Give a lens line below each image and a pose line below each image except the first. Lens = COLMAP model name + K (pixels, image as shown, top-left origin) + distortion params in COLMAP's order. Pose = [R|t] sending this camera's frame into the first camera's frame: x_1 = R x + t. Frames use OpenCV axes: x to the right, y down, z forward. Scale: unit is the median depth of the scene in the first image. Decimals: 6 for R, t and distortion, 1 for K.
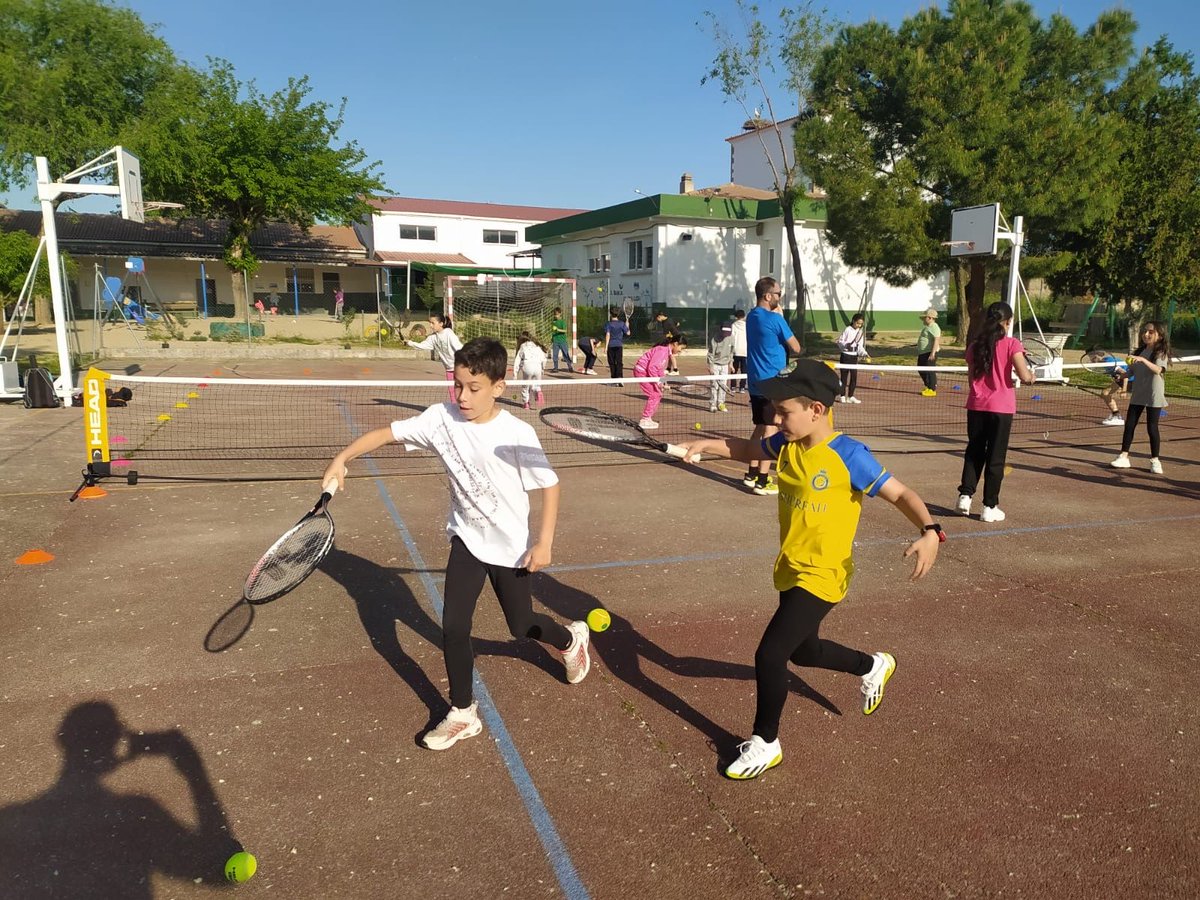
lens RADIAL K [[1000.3, 0, 599.4], [0, 1000.3, 475.9], [0, 0, 1]] dist [0.052003, 0.005284]
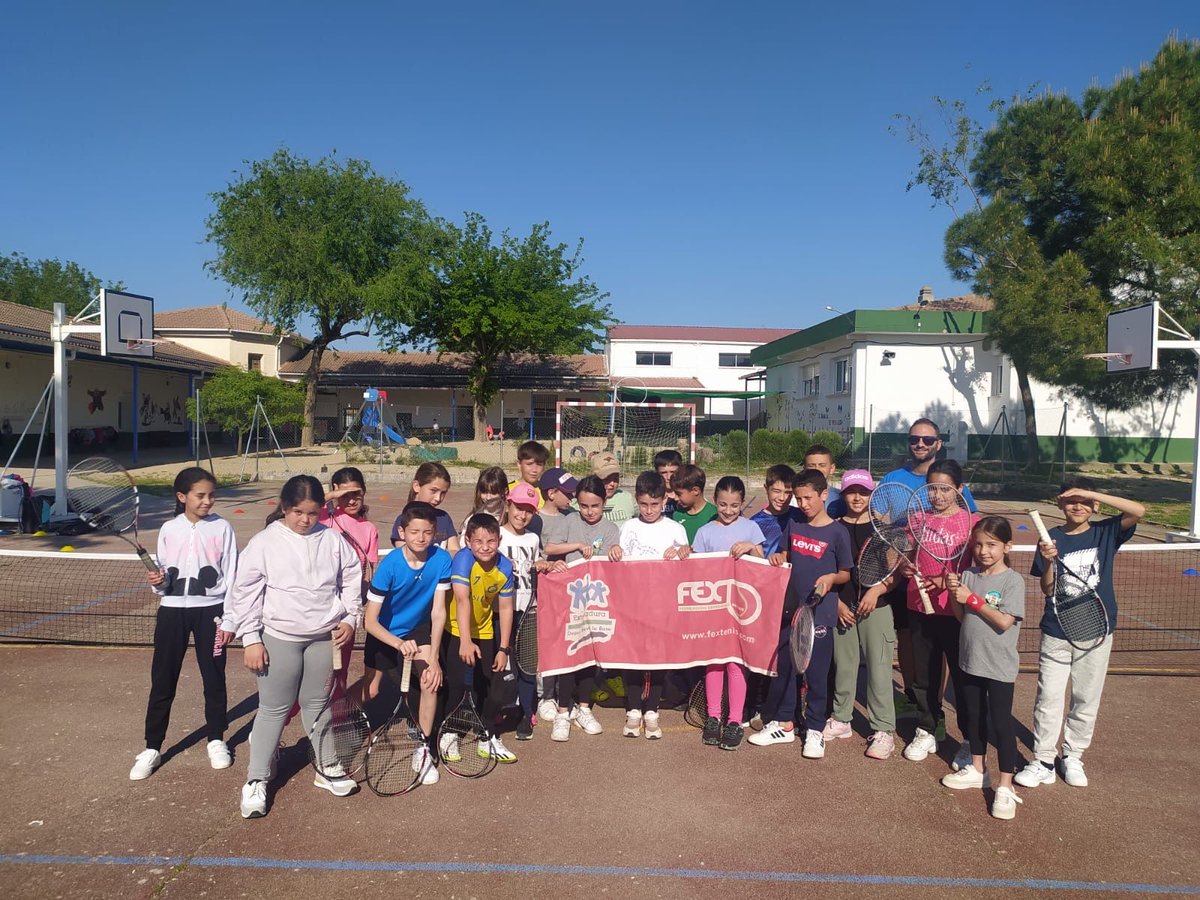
lens RADIAL K [[955.6, 0, 600.0], [0, 955.6, 450.0], [0, 0, 1]] dist [0.090132, -0.098647]
pose [[0.923075, 0.010605, -0.384474, 0.168025], [-0.064761, 0.989633, -0.128186, -0.026068], [0.379129, 0.143224, 0.914193, 0.123142]]
